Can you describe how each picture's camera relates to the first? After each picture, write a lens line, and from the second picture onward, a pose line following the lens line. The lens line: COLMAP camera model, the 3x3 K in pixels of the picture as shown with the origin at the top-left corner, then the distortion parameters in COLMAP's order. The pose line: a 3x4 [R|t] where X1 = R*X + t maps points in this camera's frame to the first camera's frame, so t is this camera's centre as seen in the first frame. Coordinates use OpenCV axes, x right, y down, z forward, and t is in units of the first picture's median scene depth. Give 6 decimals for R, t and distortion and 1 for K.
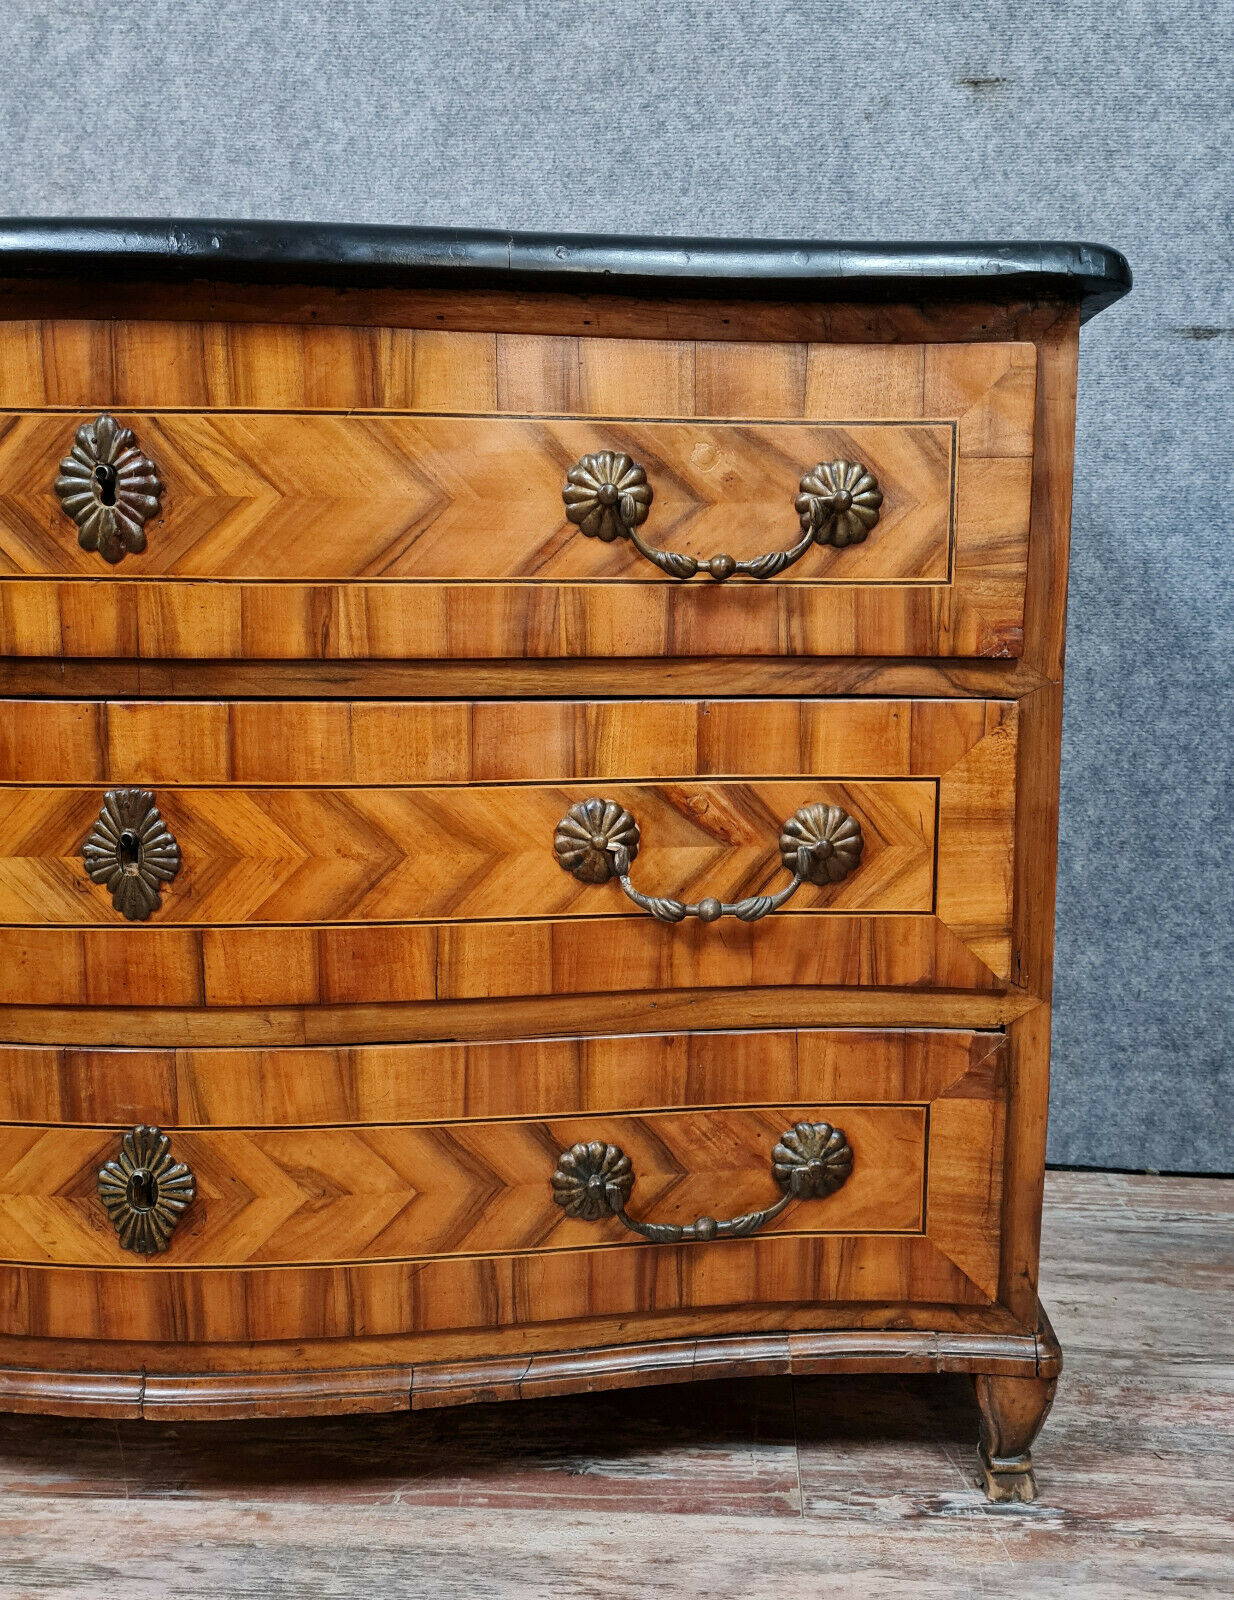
lens RADIAL K [[1404.8, 0, 683.6], [0, 1404.8, 792.0], [0, 0, 1]] dist [0.057095, -0.058039]
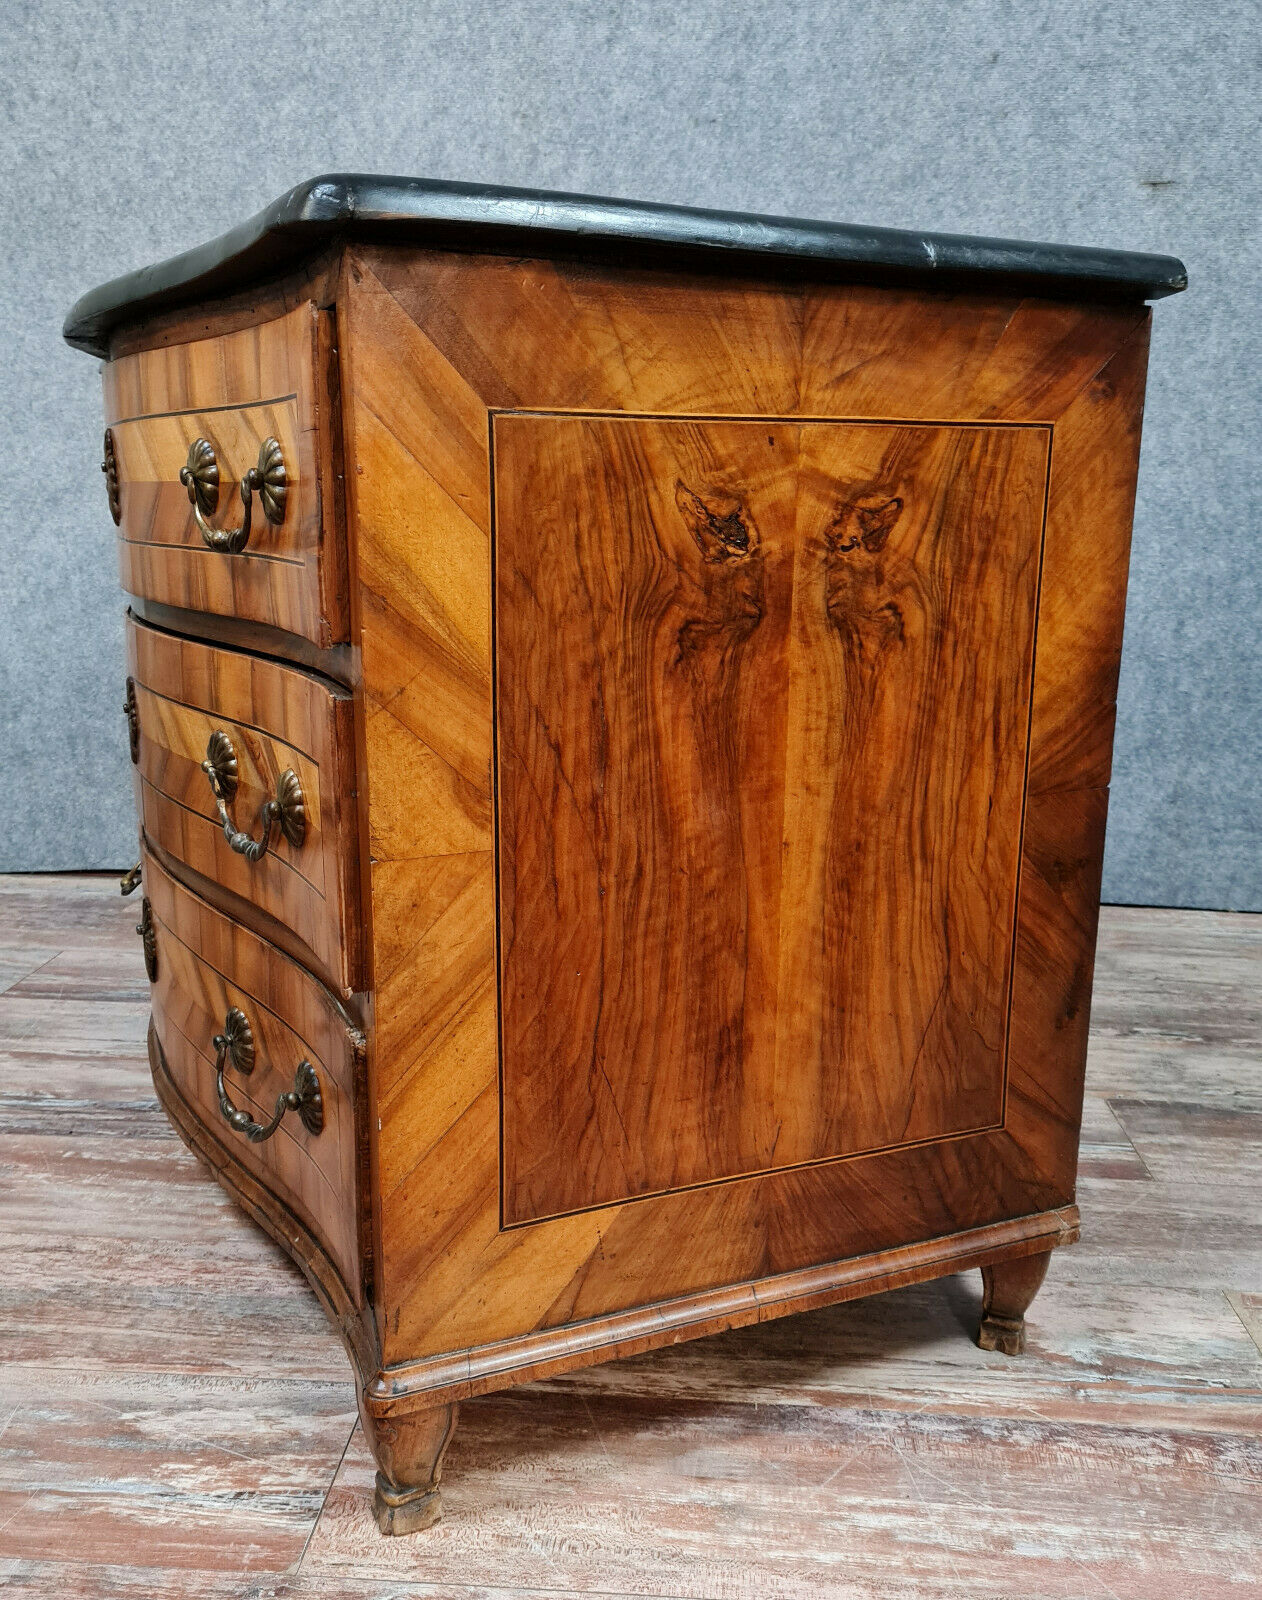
lens RADIAL K [[1413.1, 0, 615.8], [0, 1413.1, 831.5], [0, 0, 1]] dist [0.066340, -0.070197]
pose [[0.999042, 0.010454, -0.042498, -0.433531], [-0.006592, 0.995919, 0.090015, 0.078690], [0.043266, -0.089649, 0.995033, -0.887987]]
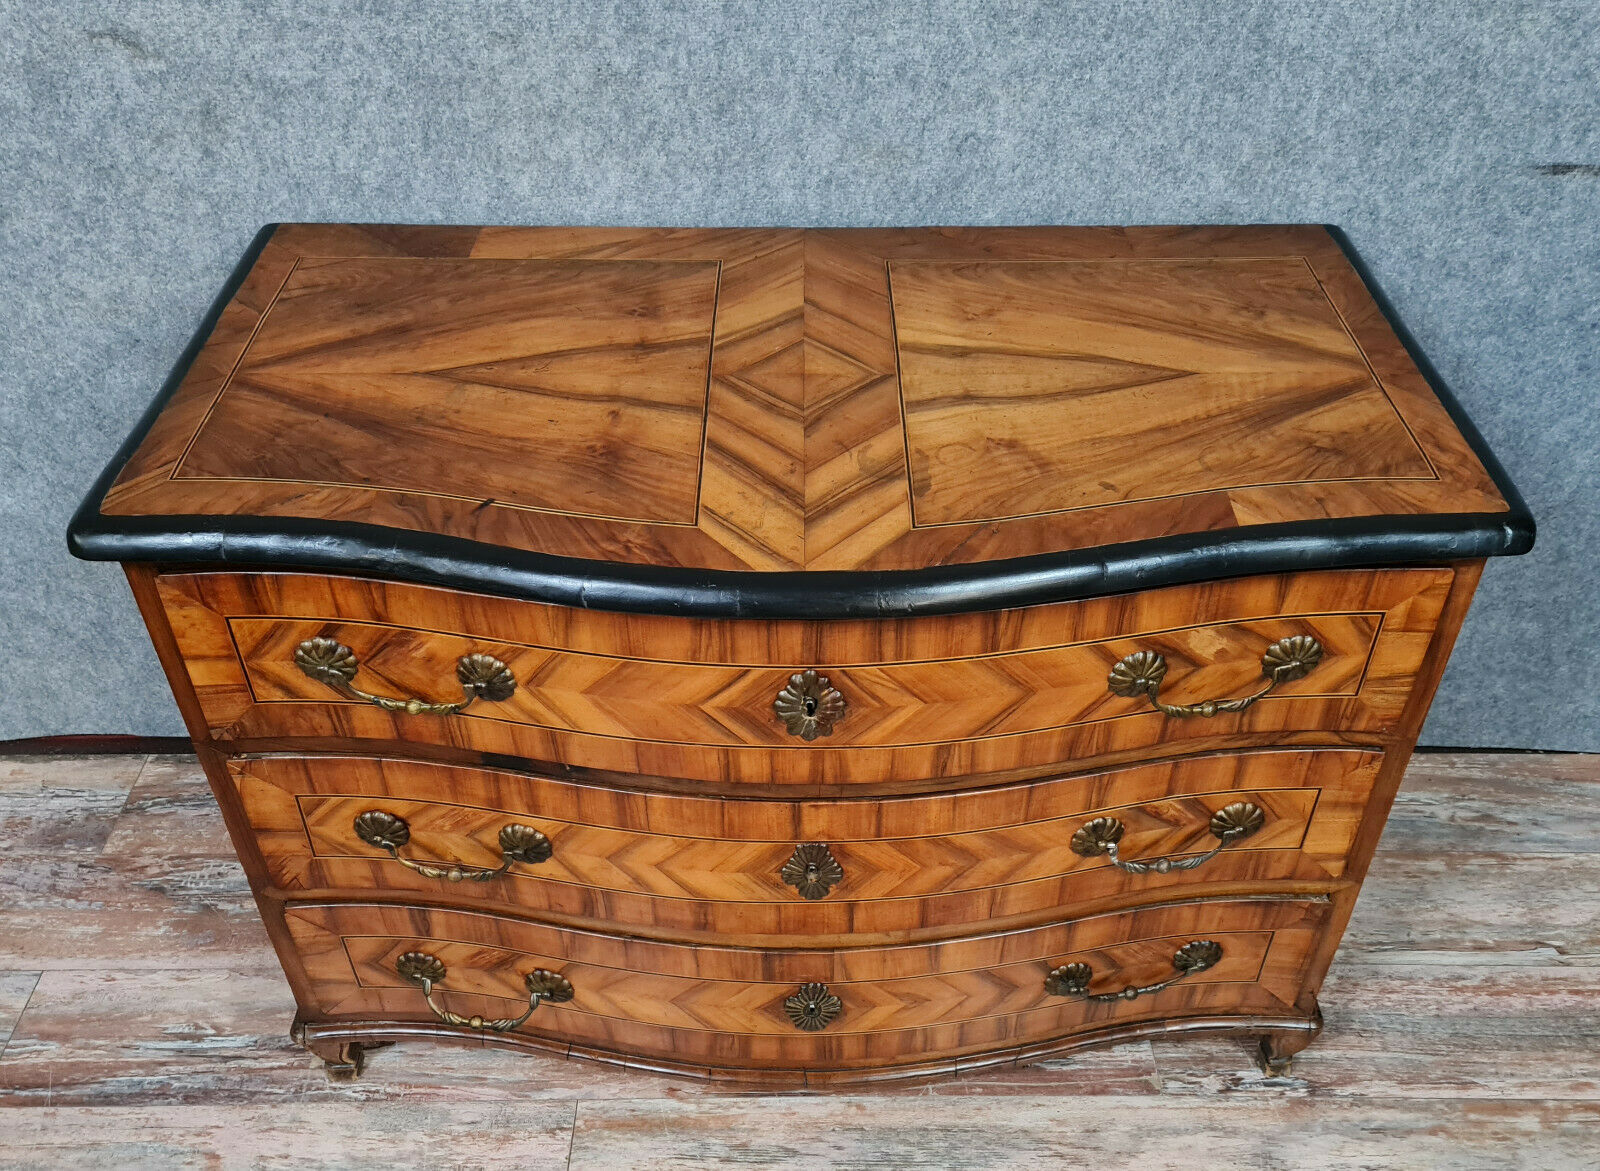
lens RADIAL K [[1420.0, 0, 830.9], [0, 1420.0, 673.7], [0, 0, 1]] dist [0.048403, -0.037877]
pose [[0.998931, -0.030185, 0.035008, -0.379506], [0.006154, 0.837455, 0.546472, -0.915067], [-0.045813, -0.545672, 0.836746, -0.187859]]
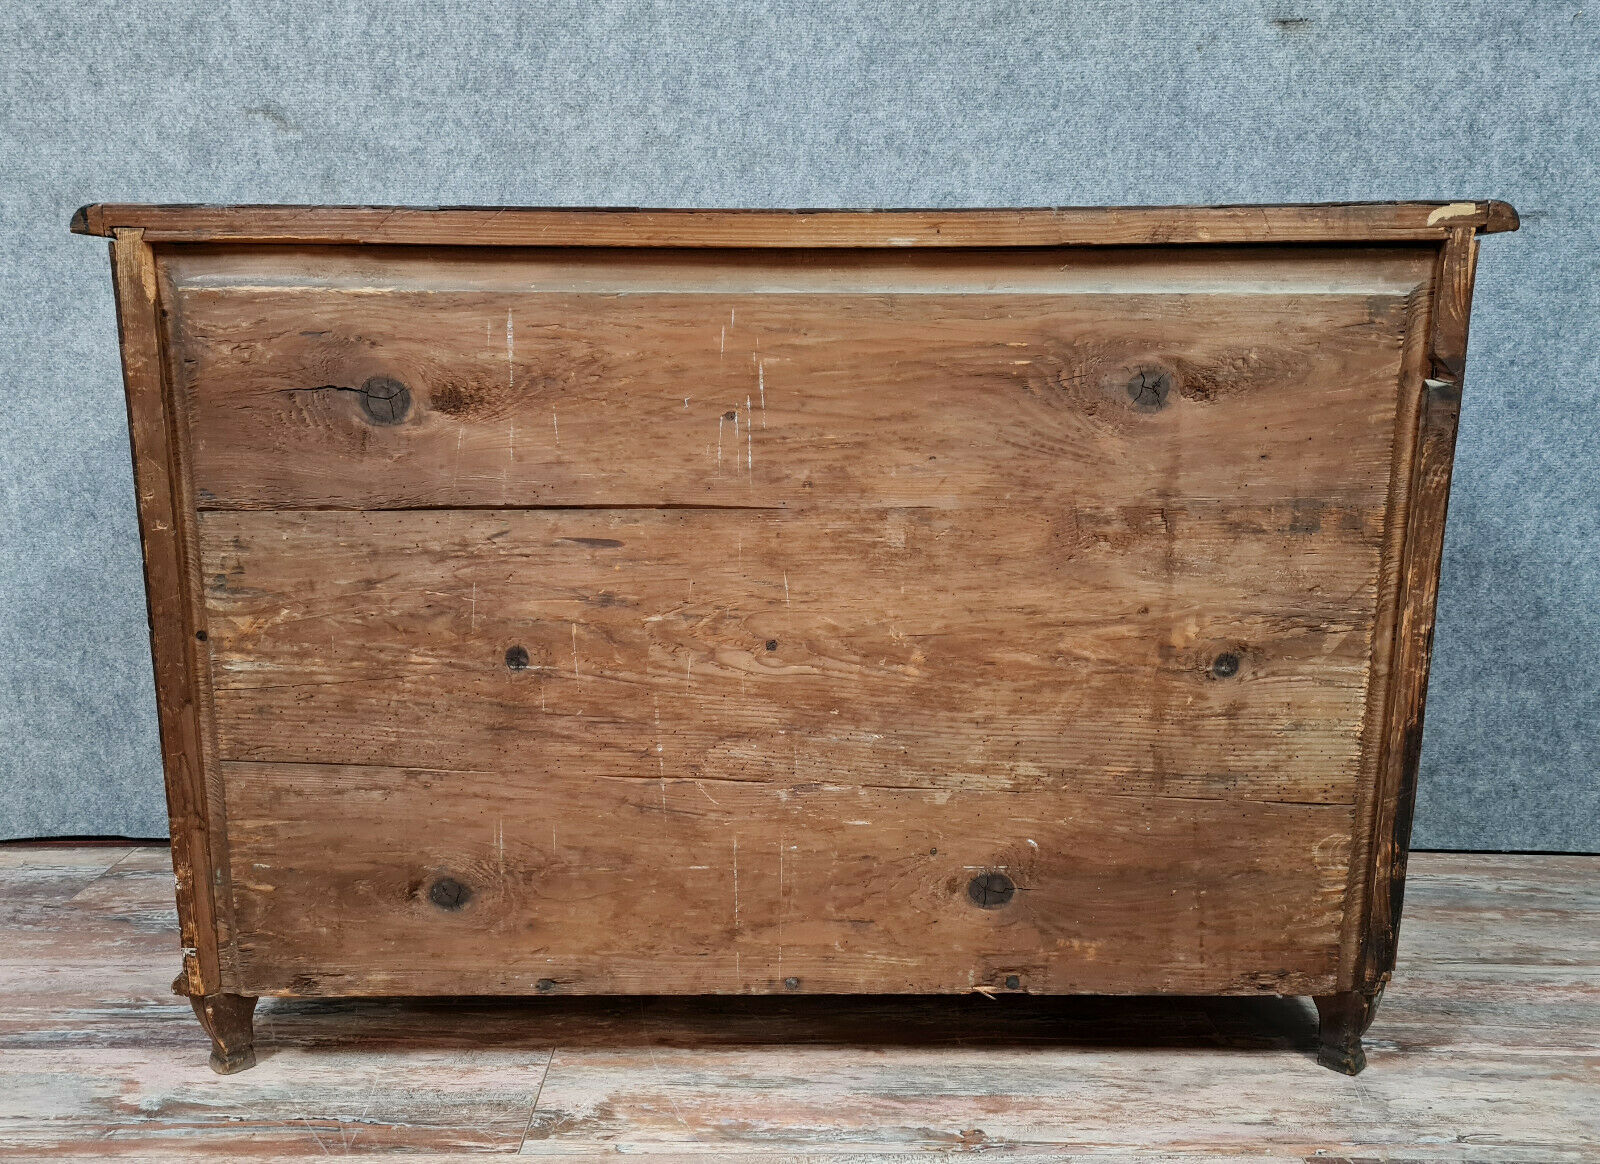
lens RADIAL K [[1360.7, 0, 780.4], [0, 1360.7, 676.2], [0, 0, 1]] dist [0.053922, -0.045160]
pose [[0.999559, -0.014436, 0.025944, -0.436537], [0.012233, 0.996462, 0.083146, -0.018497], [-0.027052, -0.082792, 0.996200, -0.433988]]
